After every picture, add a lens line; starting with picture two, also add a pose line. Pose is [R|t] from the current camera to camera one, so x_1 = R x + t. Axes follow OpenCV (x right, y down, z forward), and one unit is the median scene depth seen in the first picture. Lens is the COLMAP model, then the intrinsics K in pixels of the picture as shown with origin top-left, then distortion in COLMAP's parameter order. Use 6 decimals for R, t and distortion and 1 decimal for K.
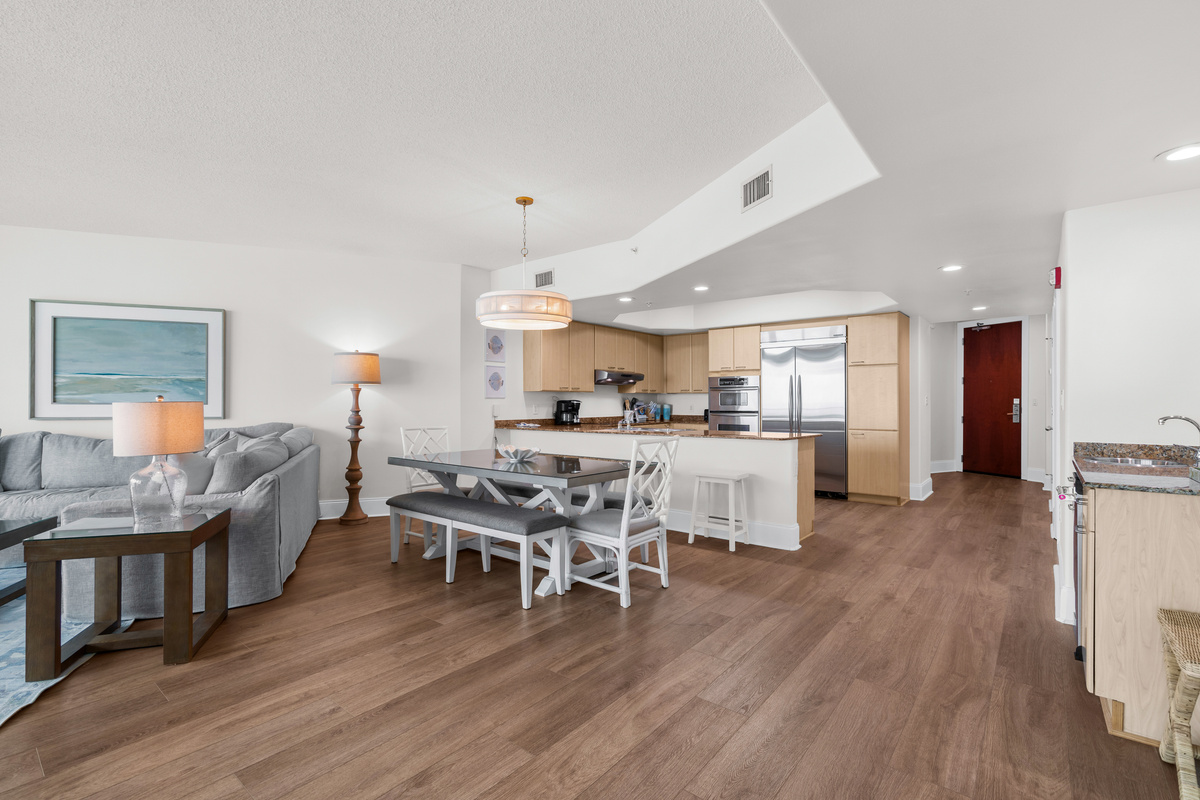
lens RADIAL K [[546.7, 0, 595.5], [0, 546.7, 402.0], [0, 0, 1]] dist [-0.002970, 0.000257]
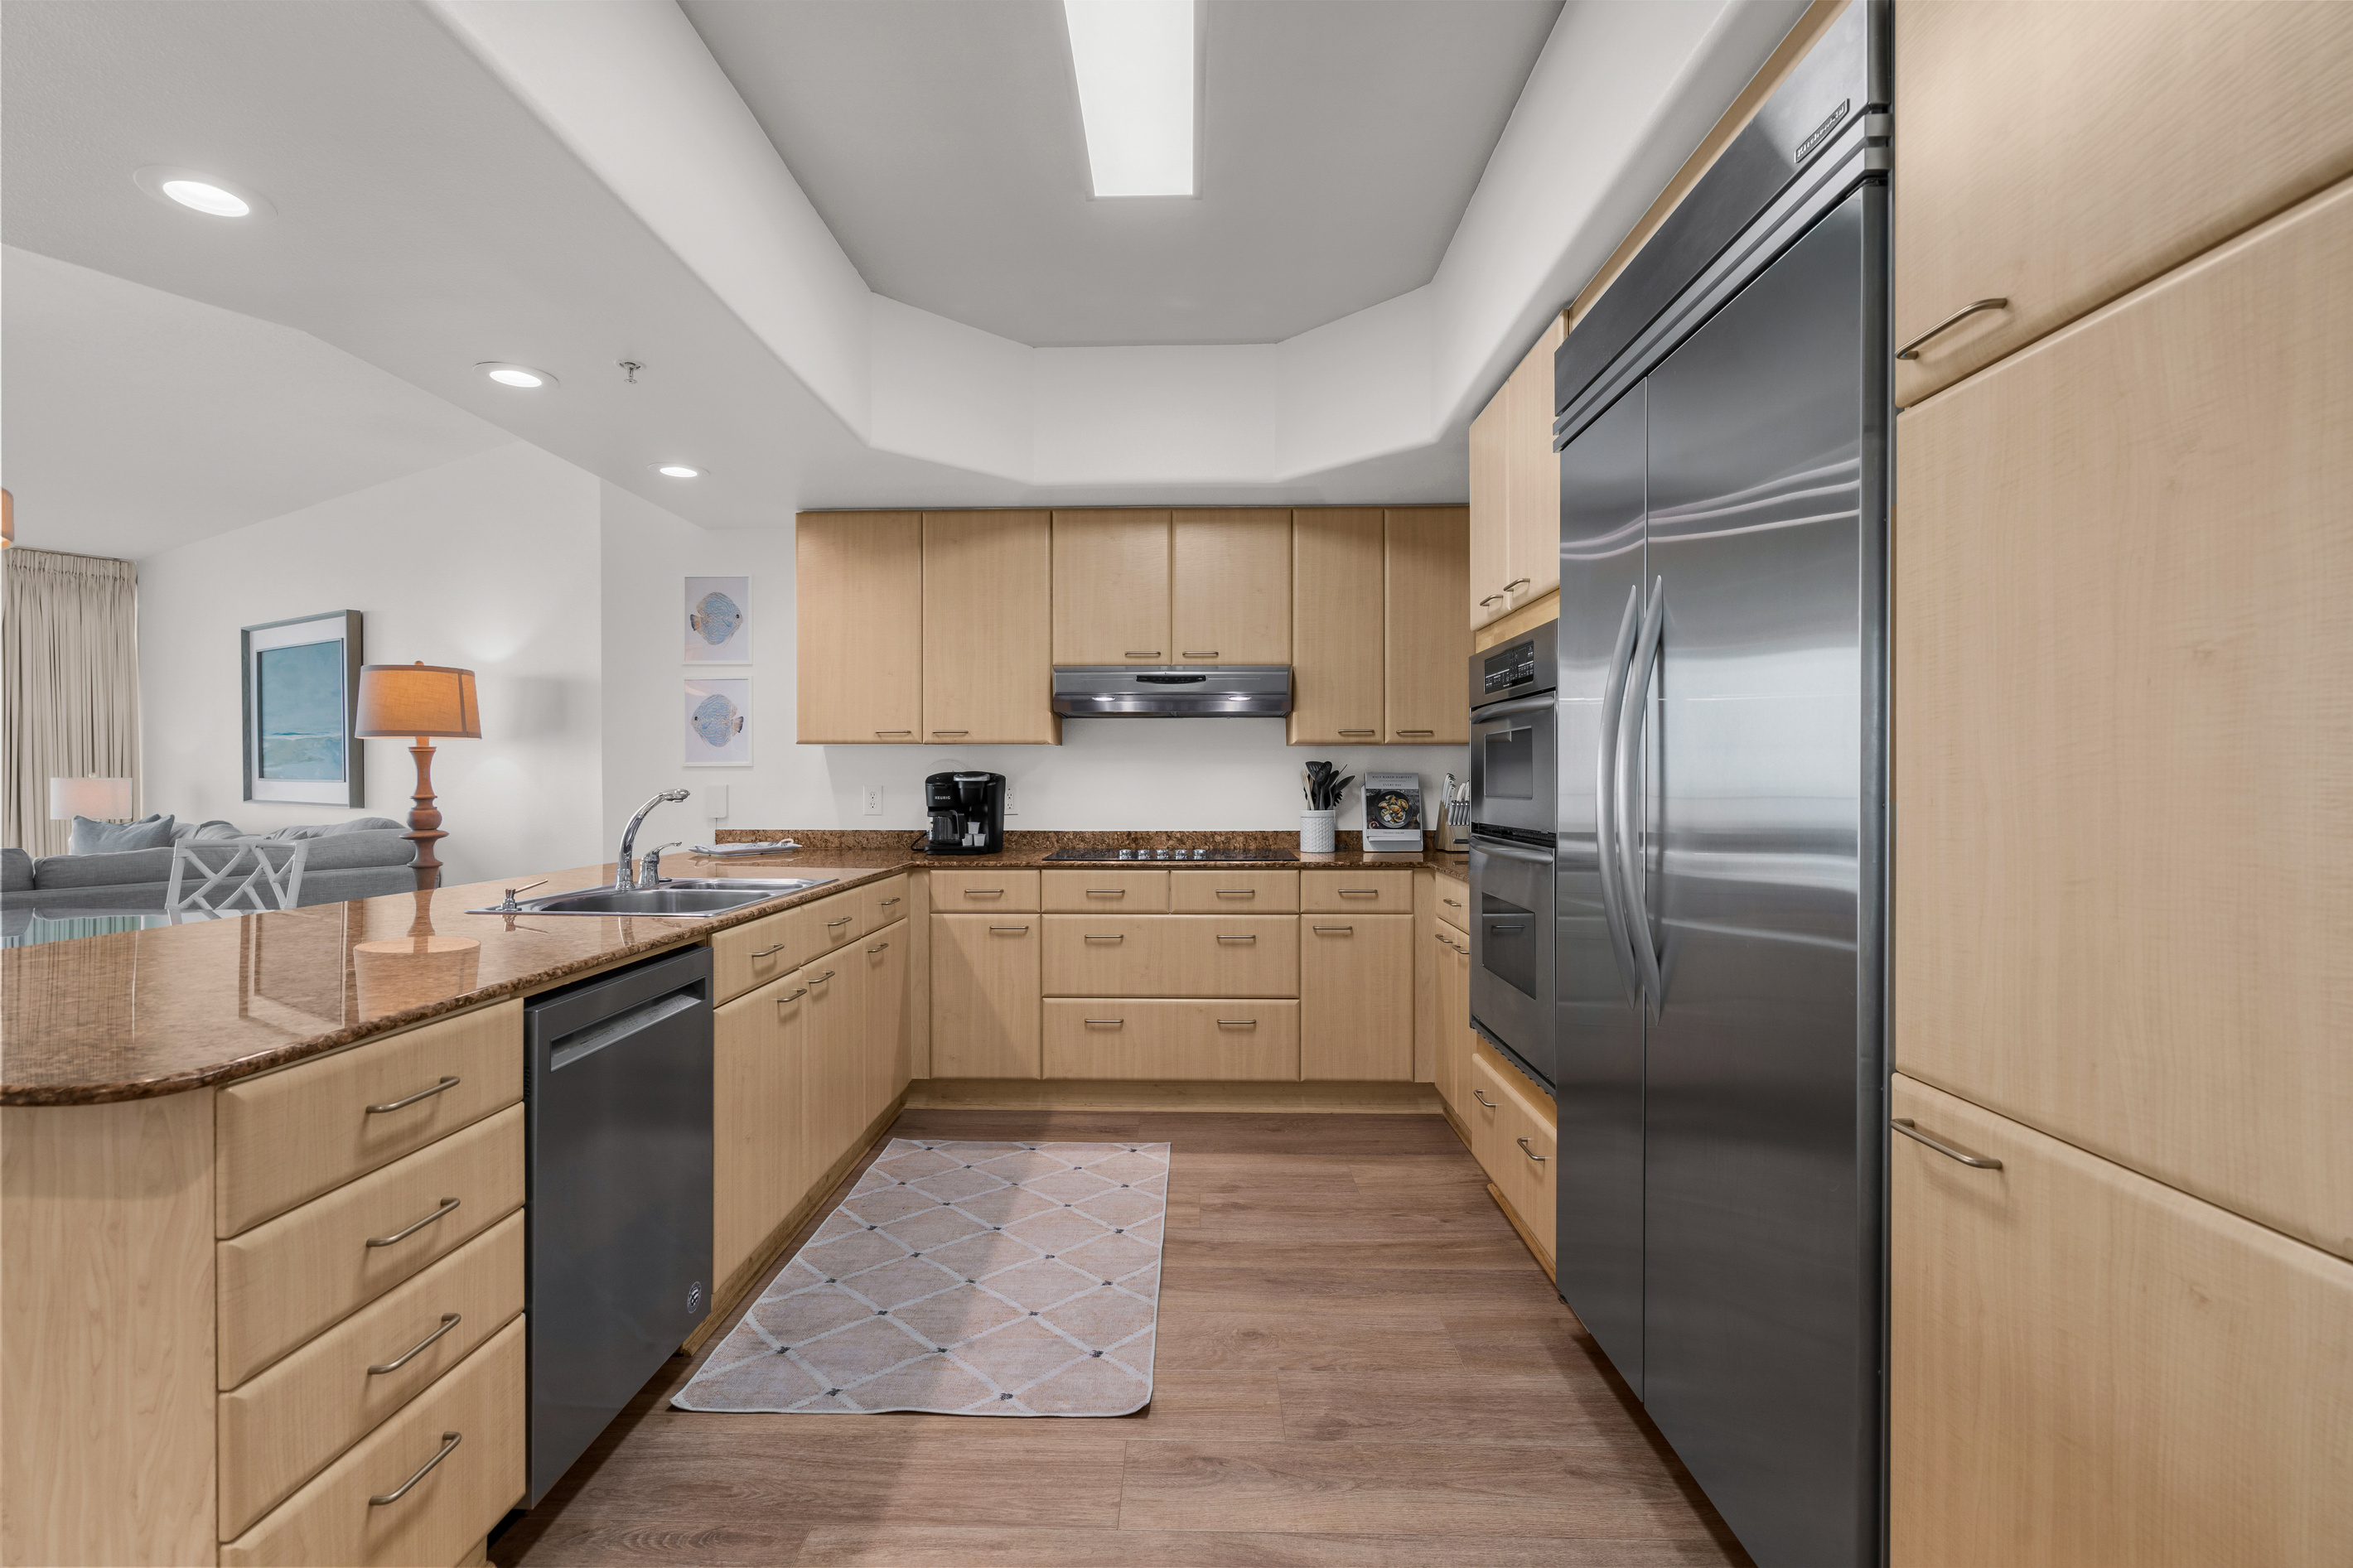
lens RADIAL K [[1064.5, 0, 1168.1], [0, 1064.5, 785.7], [0, 0, 1]] dist [-0.003995, 0.000473]
pose [[0.613252, 0.007175, -0.789854, 0.545201], [-0.000404, 0.999961, 0.008770, -0.001279], [0.789887, -0.005059, 0.613232, 0.804688]]
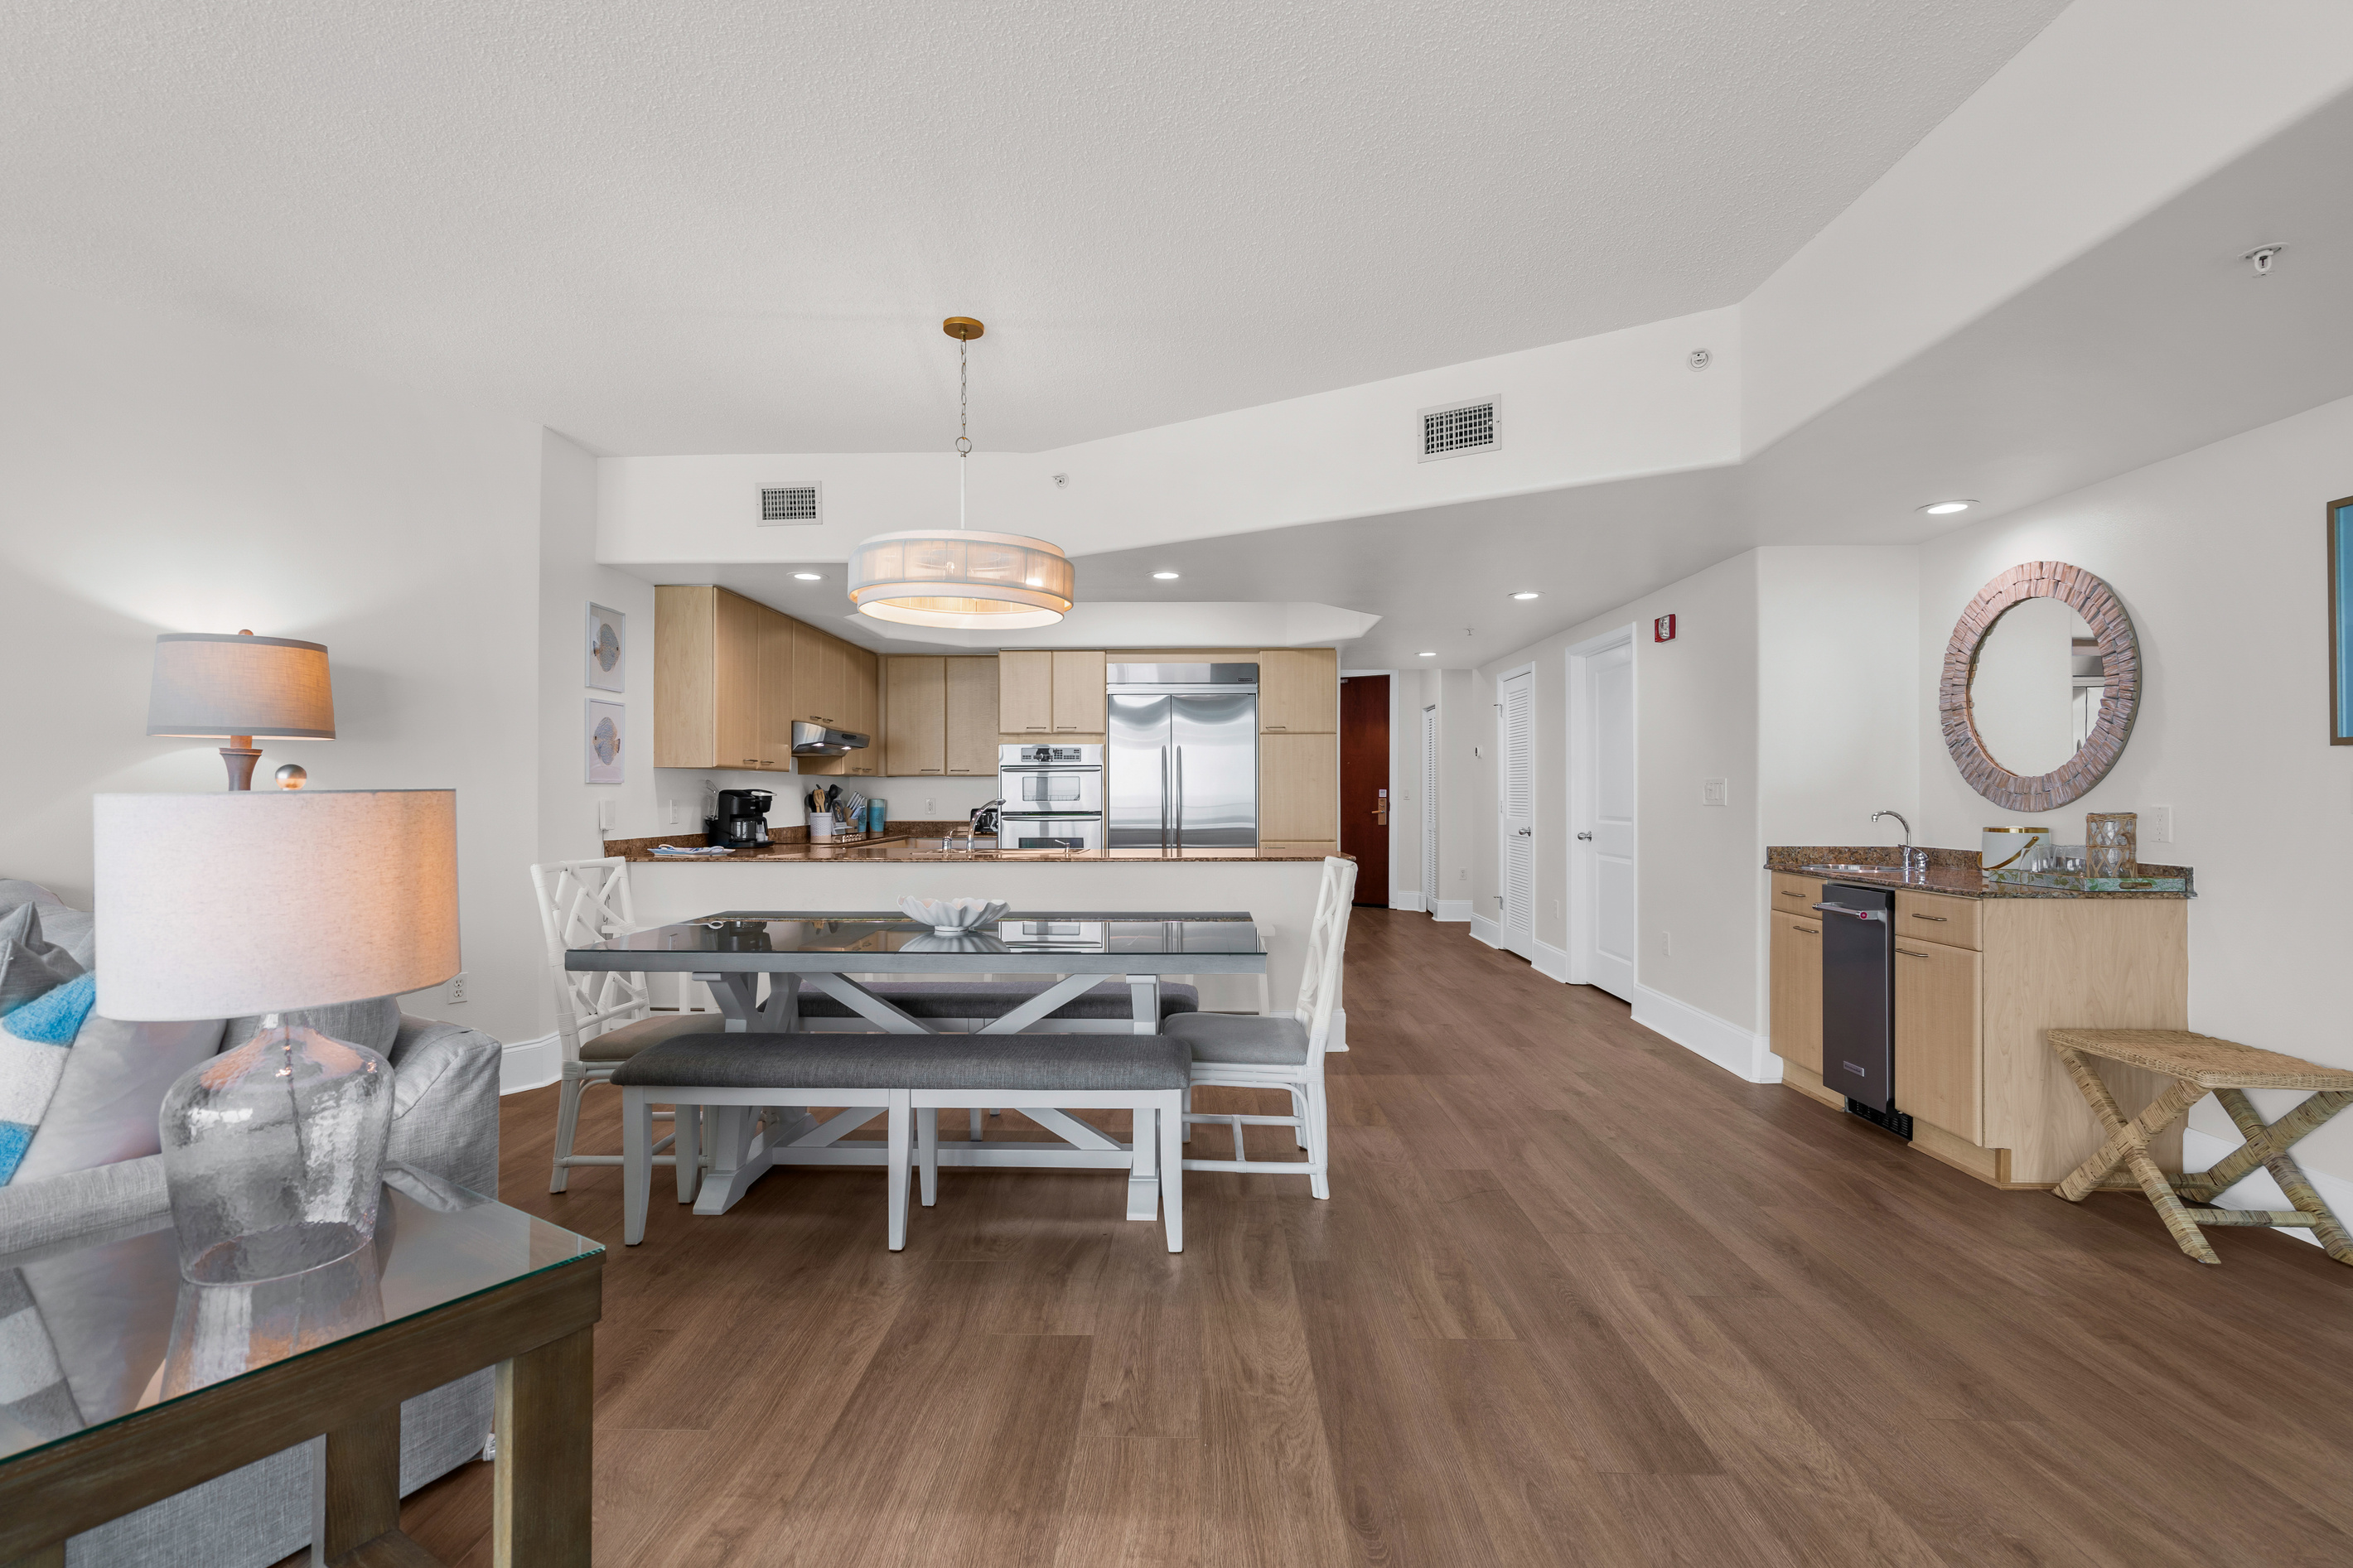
lens RADIAL K [[1074.3, 0, 1168.4], [0, 1074.3, 790.7], [0, 0, 1]] dist [-0.004170, 0.000145]
pose [[0.788123, 0.003272, 0.615509, -0.336085], [-0.001152, 0.999992, -0.003841, 0.000453], [-0.615516, 0.002318, 0.788121, 0.150913]]
